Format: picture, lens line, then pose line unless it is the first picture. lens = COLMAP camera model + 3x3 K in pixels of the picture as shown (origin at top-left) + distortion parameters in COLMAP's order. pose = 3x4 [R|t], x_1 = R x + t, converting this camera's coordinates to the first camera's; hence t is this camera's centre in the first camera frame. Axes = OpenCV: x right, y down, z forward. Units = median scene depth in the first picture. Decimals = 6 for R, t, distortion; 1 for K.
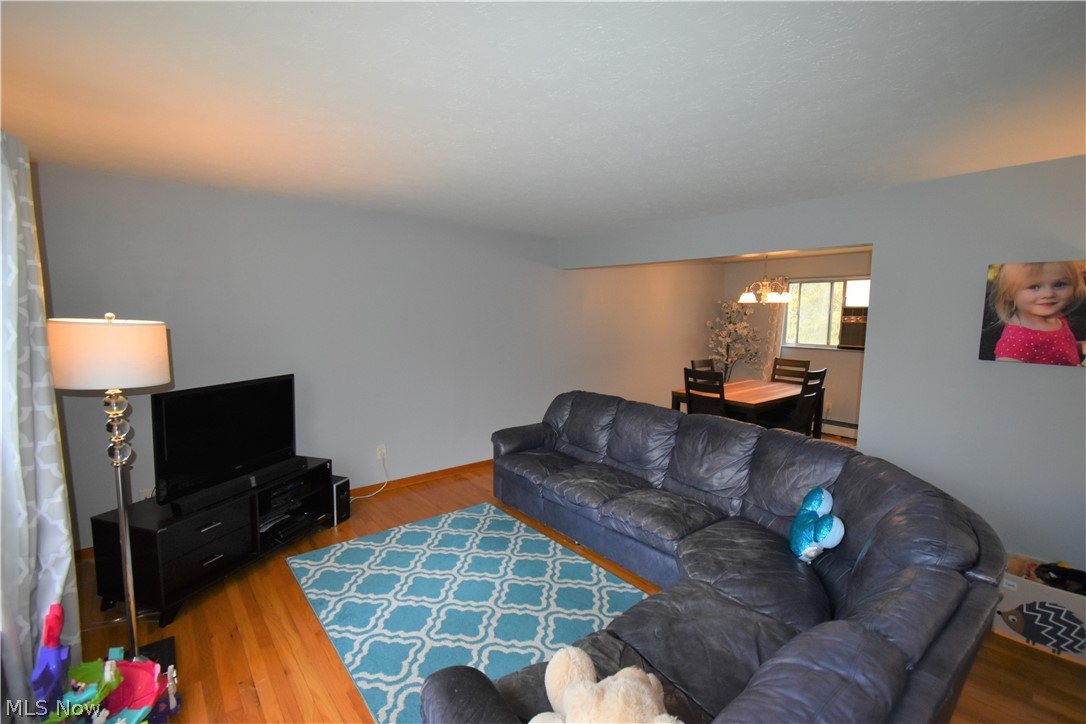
lens RADIAL K [[478.8, 0, 543.0], [0, 478.8, 362.0], [0, 0, 1]] dist [0.011645, -0.007547]
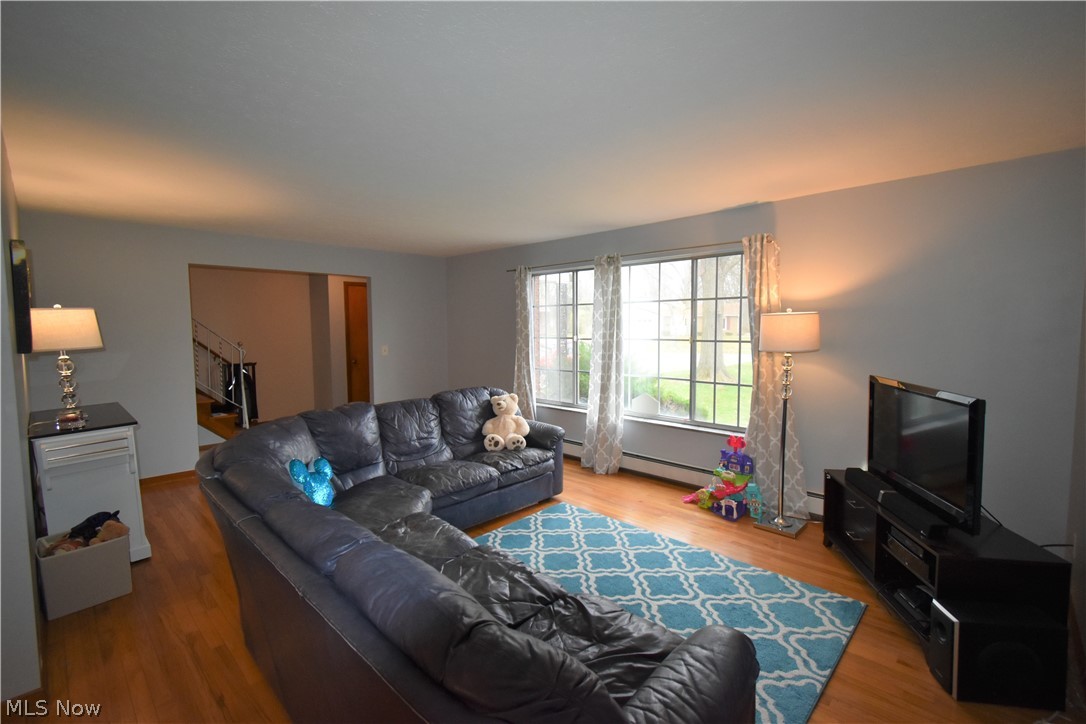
lens RADIAL K [[479.9, 0, 546.9], [0, 479.9, 360.1], [0, 0, 1]] dist [0.001607, -0.000163]
pose [[-0.993000, 0.006191, -0.117950, 0.115429], [-0.014307, 0.984966, 0.172152, -0.154959], [0.117242, 0.172635, -0.977983, 1.997974]]
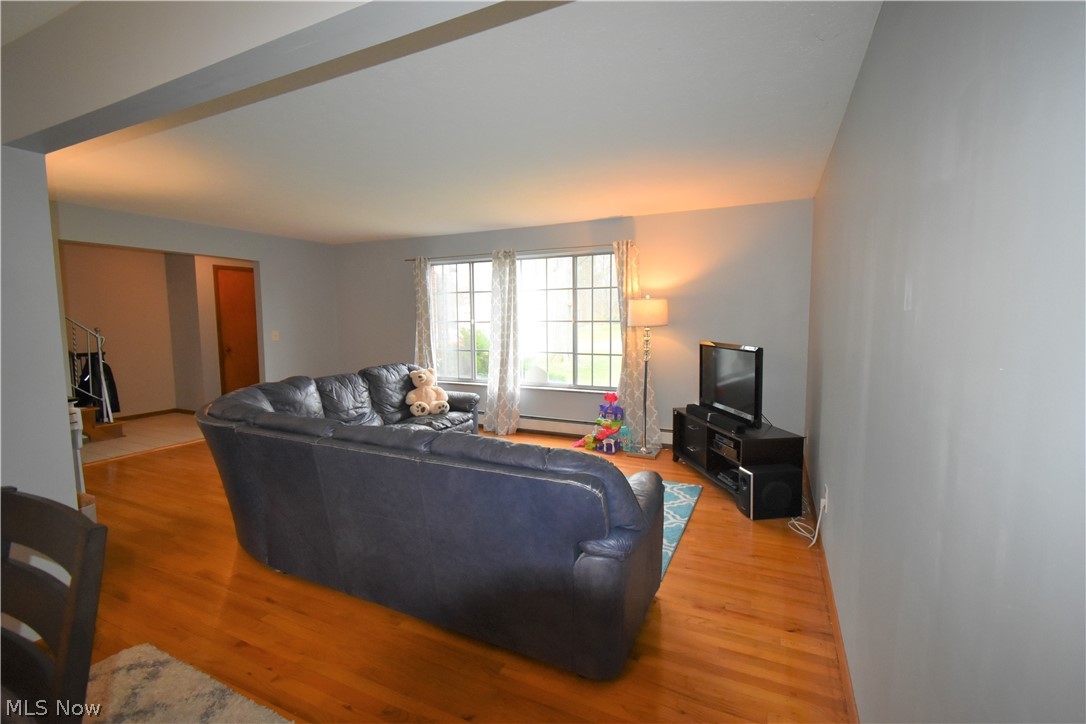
lens RADIAL K [[479.9, 0, 546.9], [0, 479.9, 360.1], [0, 0, 1]] dist [0.001607, -0.000163]
pose [[-0.906418, 0.034980, -0.420931, 0.421410], [-0.044289, 0.983200, 0.177075, -0.141547], [0.420054, 0.179147, -0.889641, 2.267977]]
